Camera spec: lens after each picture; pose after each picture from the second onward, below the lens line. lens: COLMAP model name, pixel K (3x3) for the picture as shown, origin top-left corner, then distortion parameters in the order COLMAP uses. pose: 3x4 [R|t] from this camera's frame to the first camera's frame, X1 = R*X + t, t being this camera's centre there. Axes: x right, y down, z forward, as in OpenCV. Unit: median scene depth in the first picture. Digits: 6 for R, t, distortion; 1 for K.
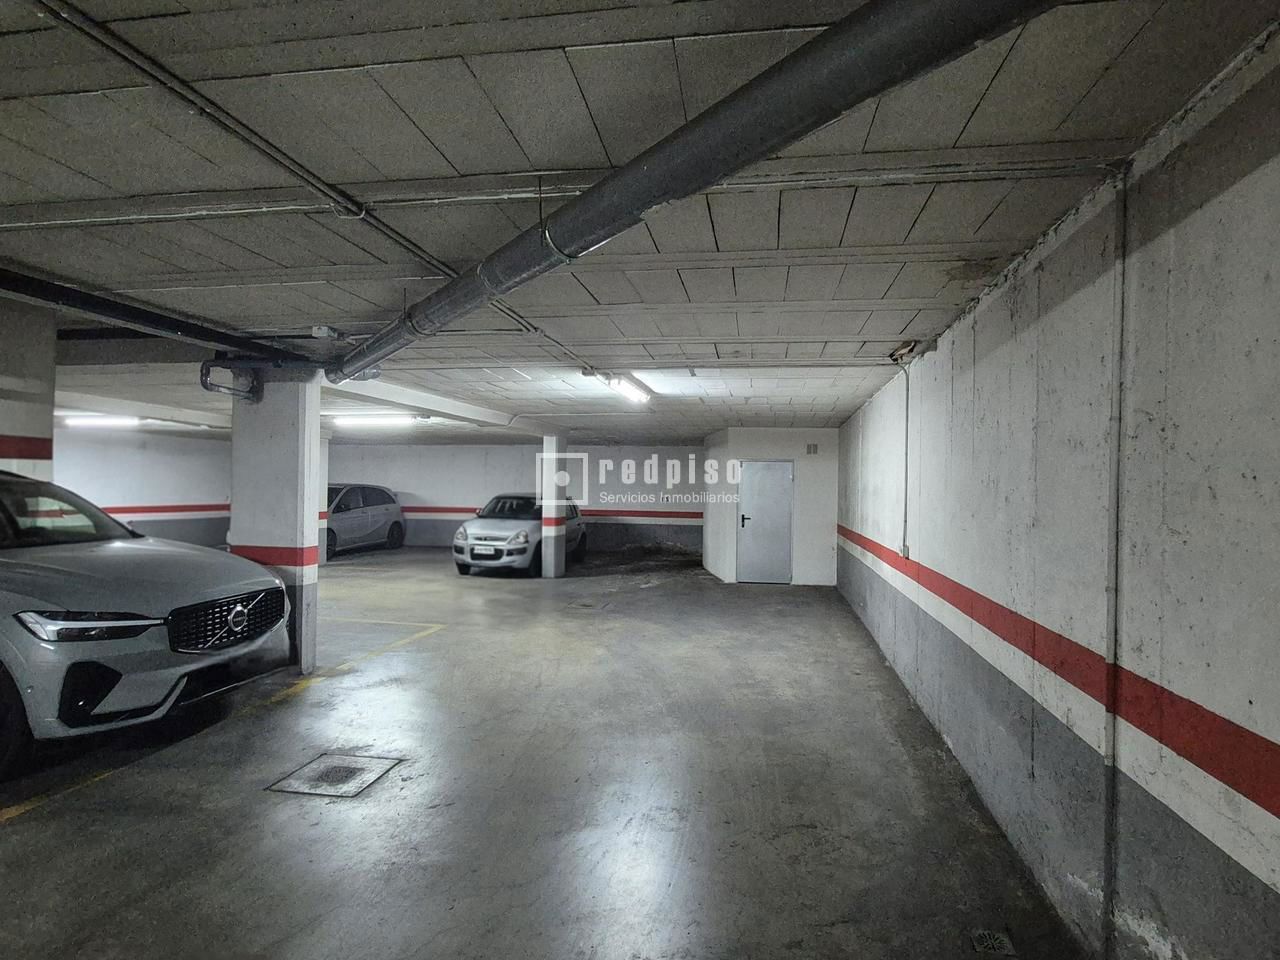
lens RADIAL K [[697.2, 0, 644.0], [0, 697.2, 484.1], [0, 0, 1]] dist [-0.006209, -0.000501]
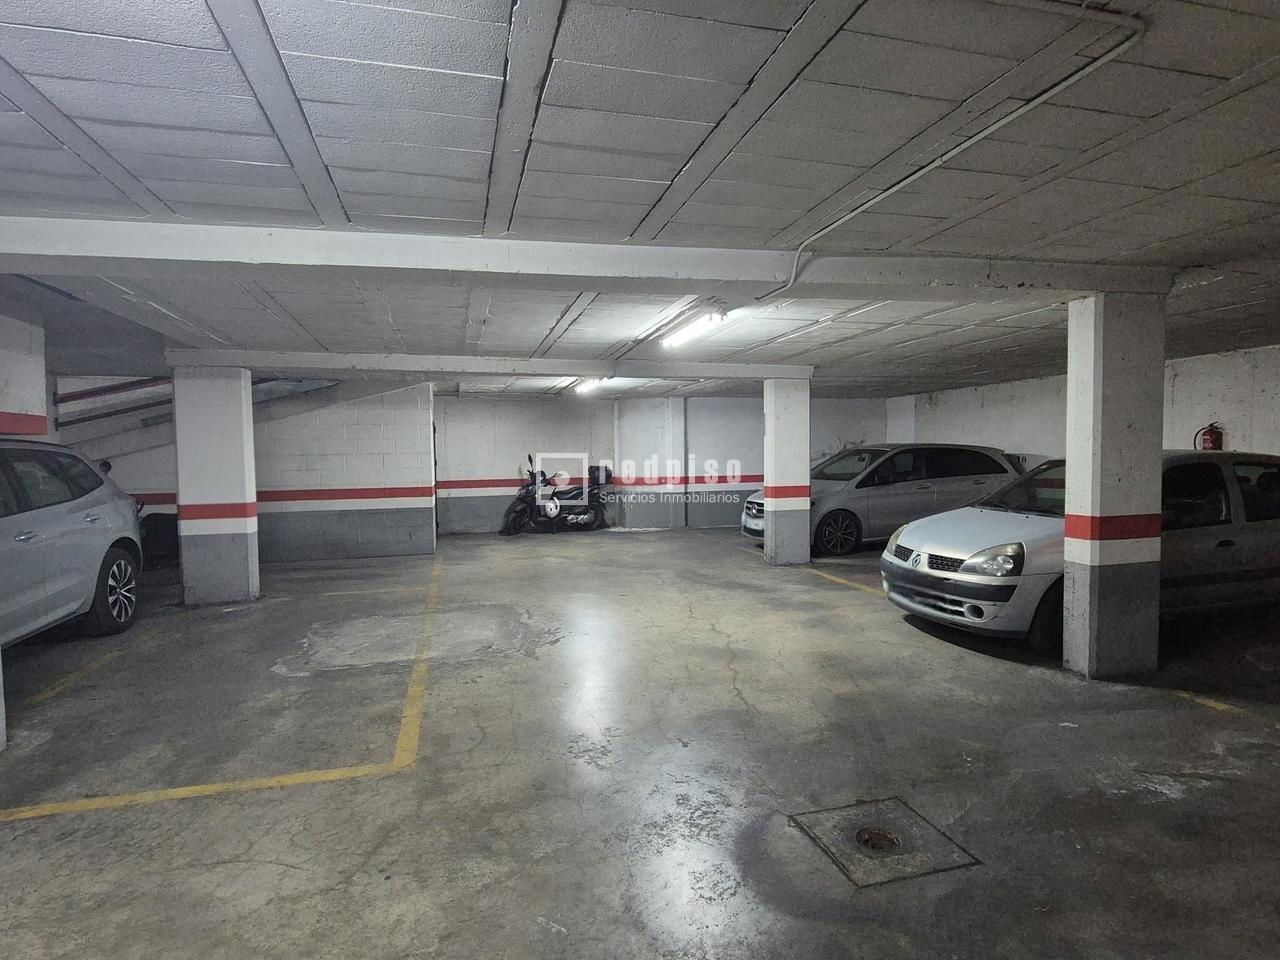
lens RADIAL K [[697.2, 0, 639.2], [0, 697.2, 482.6], [0, 0, 1]] dist [-0.006209, -0.000501]
pose [[0.421570, 0.014940, -0.906673, 0.126437], [0.026821, 0.999221, 0.028935, 0.016432], [0.906399, -0.036516, 0.420841, 0.769110]]
